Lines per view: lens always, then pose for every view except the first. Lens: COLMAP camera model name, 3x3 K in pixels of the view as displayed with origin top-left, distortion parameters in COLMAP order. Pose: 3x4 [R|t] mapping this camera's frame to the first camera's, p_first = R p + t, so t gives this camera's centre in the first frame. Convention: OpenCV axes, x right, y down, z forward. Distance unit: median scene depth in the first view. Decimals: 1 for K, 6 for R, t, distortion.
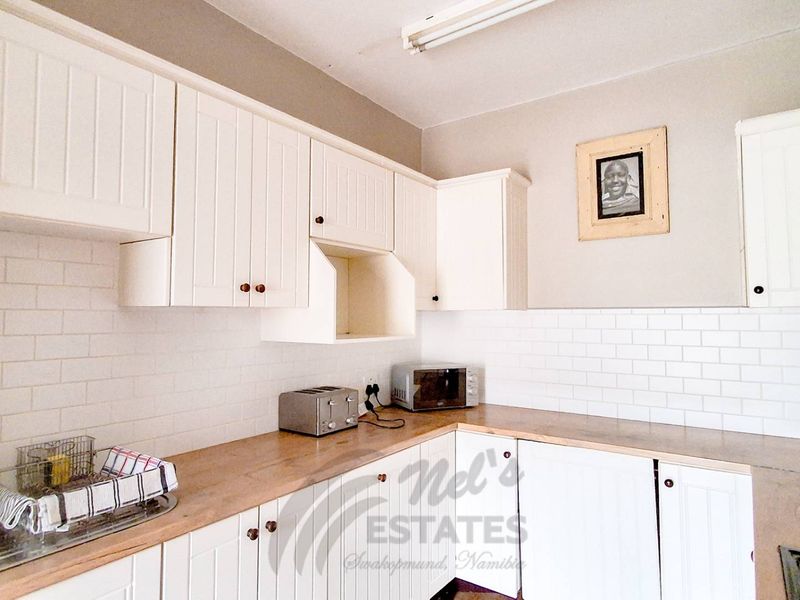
lens RADIAL K [[488.6, 0, 396.4], [0, 488.6, 293.2], [0, 0, 1]] dist [0.000231, -0.001074]
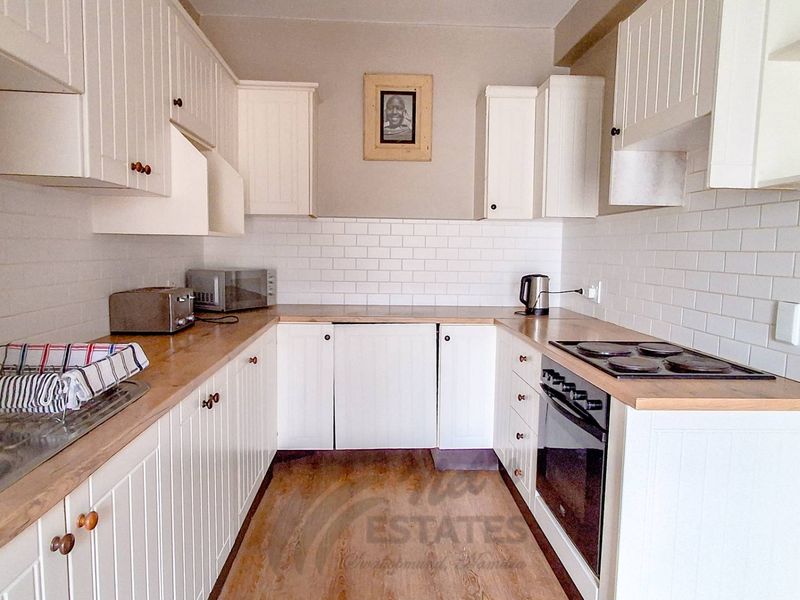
lens RADIAL K [[513.4, 0, 400.4], [0, 513.4, 290.8], [0, 0, 1]] dist [0.001140, 0.000097]
pose [[0.780524, -0.040907, 0.623786, -0.419971], [-0.046811, 0.991230, 0.123577, 0.059880], [-0.623371, -0.125655, 0.771764, -0.055566]]
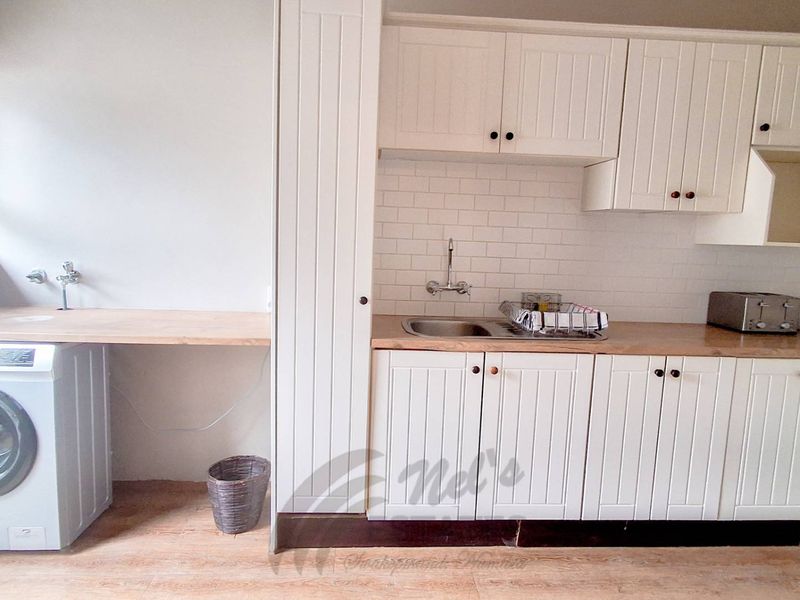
lens RADIAL K [[488.6, 0, 396.4], [0, 488.6, 293.2], [0, 0, 1]] dist [0.000231, -0.001074]
pose [[0.623263, 0.114929, -0.773521, 0.185499], [0.005282, 0.988500, 0.151127, 0.035097], [0.781994, -0.098278, 0.615489, -0.267108]]
